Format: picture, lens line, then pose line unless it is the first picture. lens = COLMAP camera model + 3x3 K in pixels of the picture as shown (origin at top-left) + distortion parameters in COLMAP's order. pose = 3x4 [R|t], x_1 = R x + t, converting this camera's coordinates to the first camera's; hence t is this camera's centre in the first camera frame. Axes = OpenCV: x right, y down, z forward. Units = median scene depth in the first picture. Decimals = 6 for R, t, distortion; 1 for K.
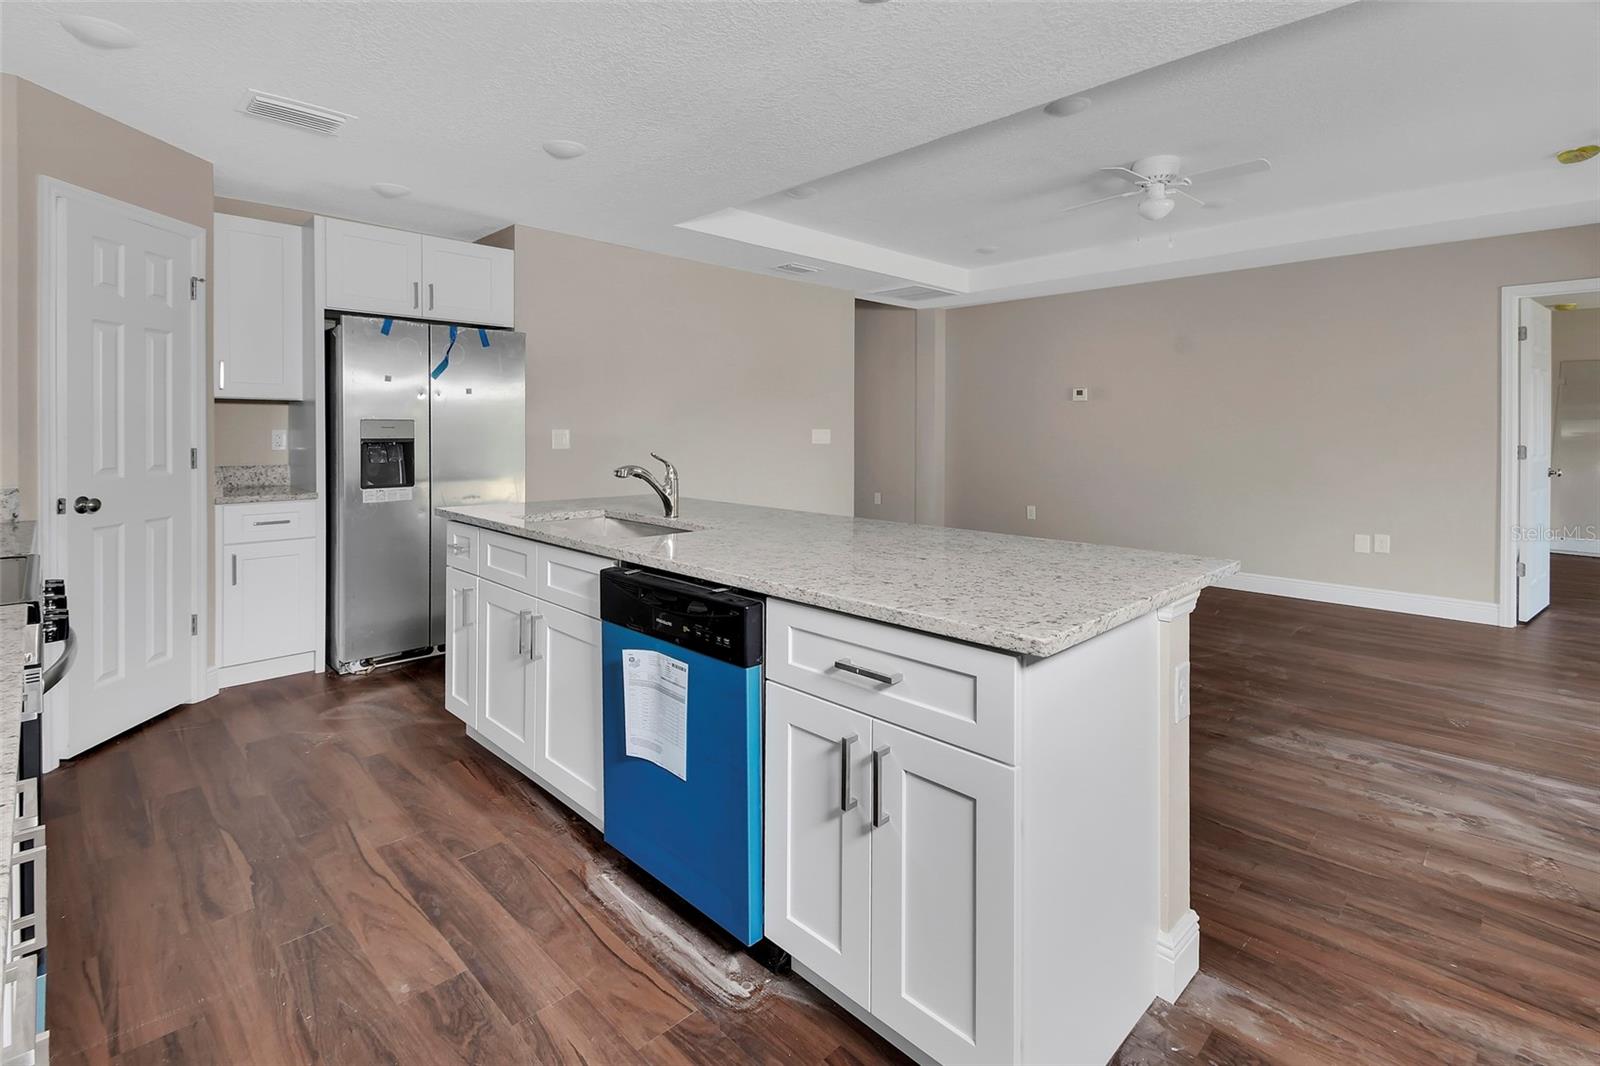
lens RADIAL K [[757.1, 0, 769.4], [0, 757.1, 432.8], [0, 0, 1]] dist [0.013571, -0.001582]
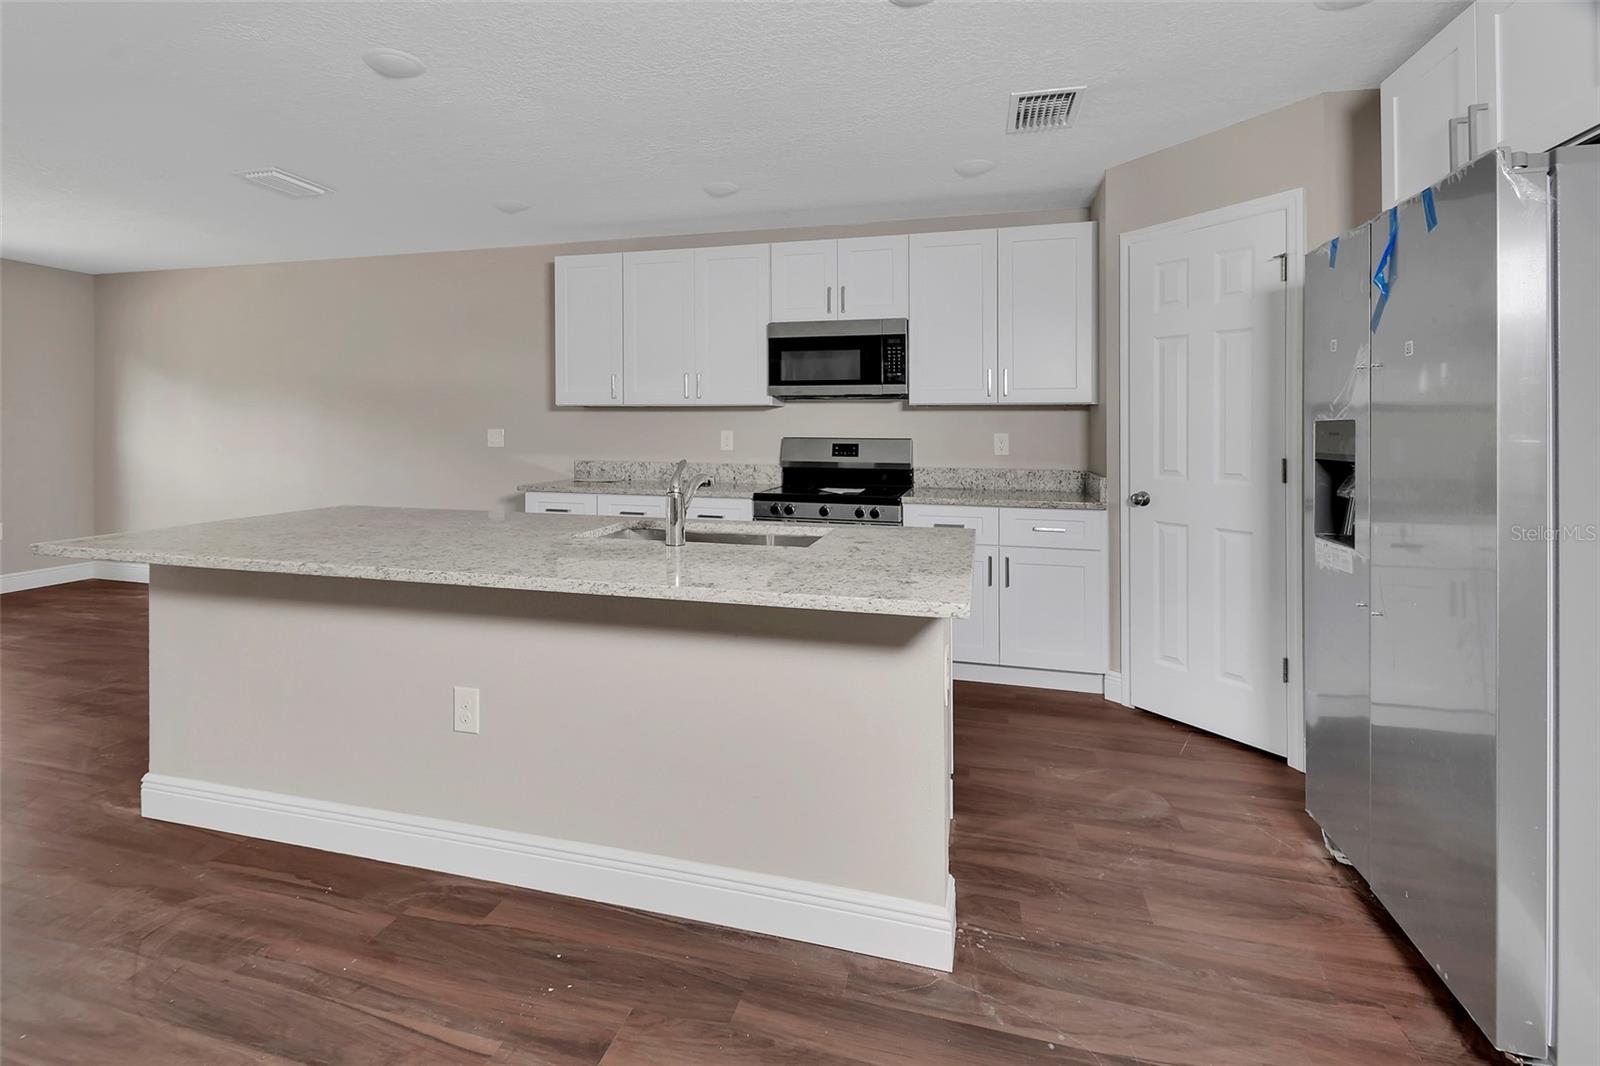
lens RADIAL K [[757.1, 0, 769.4], [0, 757.1, 432.8], [0, 0, 1]] dist [0.013571, -0.001582]
pose [[-0.863400, -0.003212, -0.504509, 0.143513], [-0.011422, 0.999848, 0.013182, -0.012734], [0.504390, 0.017144, -0.863306, 1.368381]]
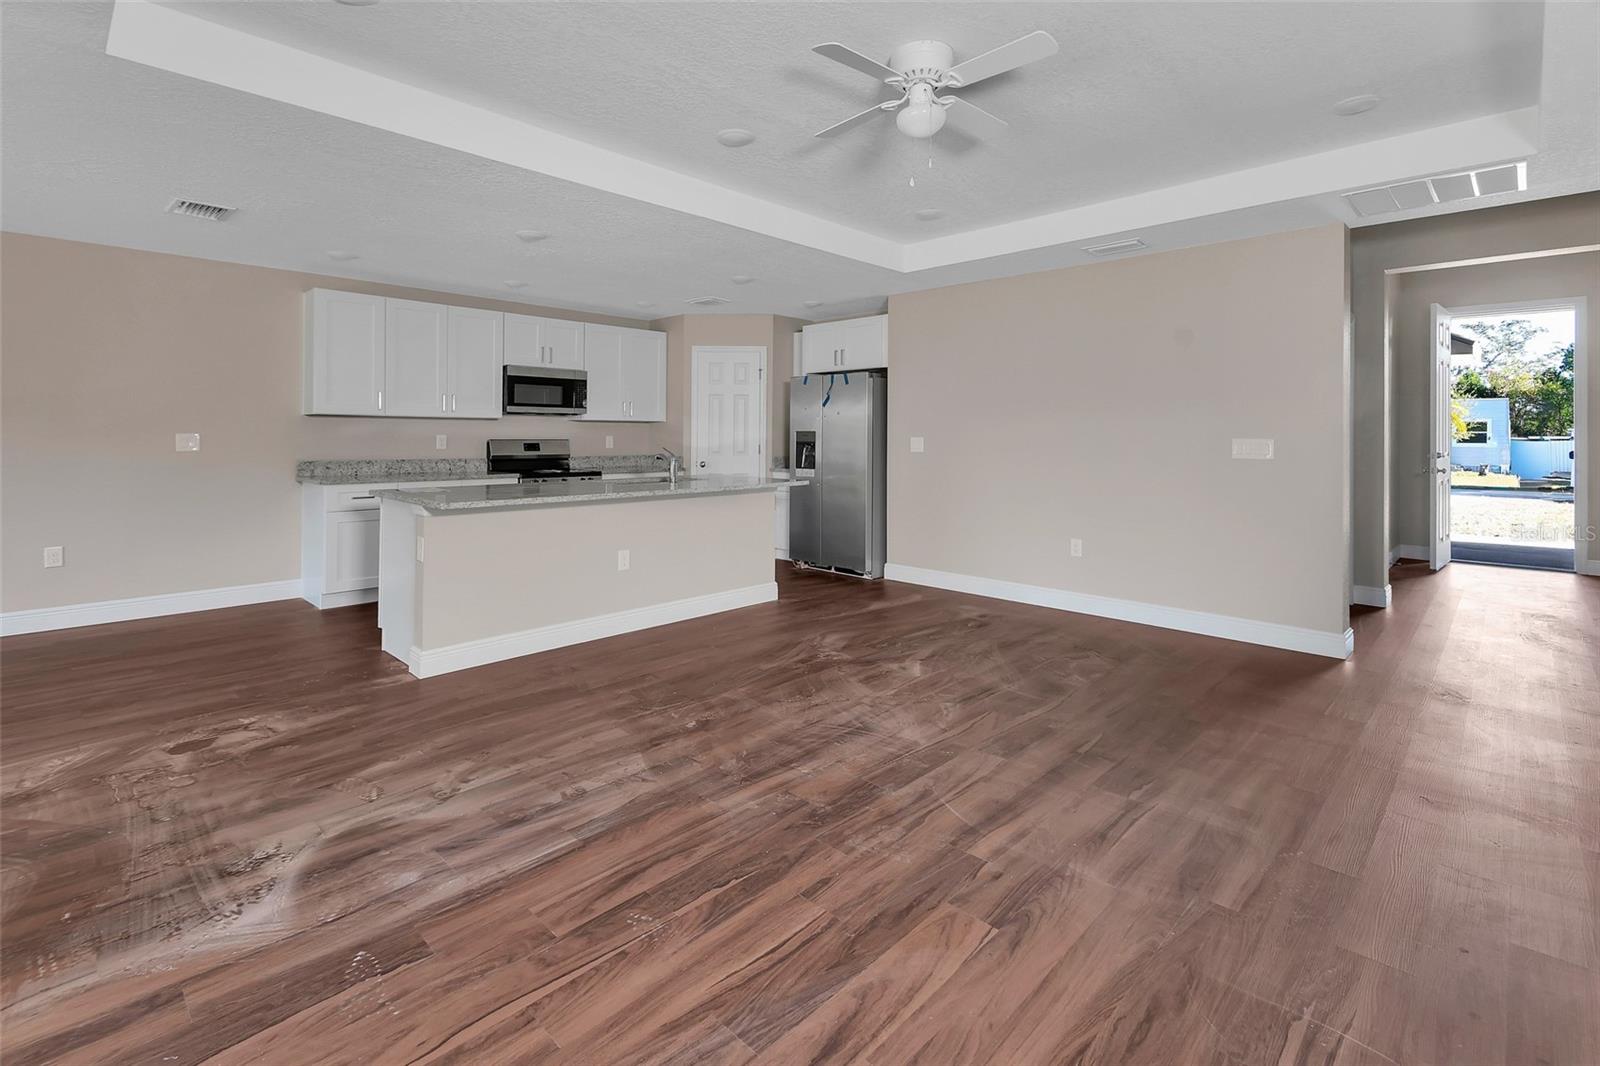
lens RADIAL K [[722.8, 0, 785.3], [0, 722.8, 437.8], [0, 0, 1]] dist [0.007052, -0.000355]
pose [[0.030886, -0.001290, -0.999522, 1.300760], [-0.011975, 0.999927, -0.001660, 0.001487], [0.999451, 0.012020, 0.030868, 0.967421]]
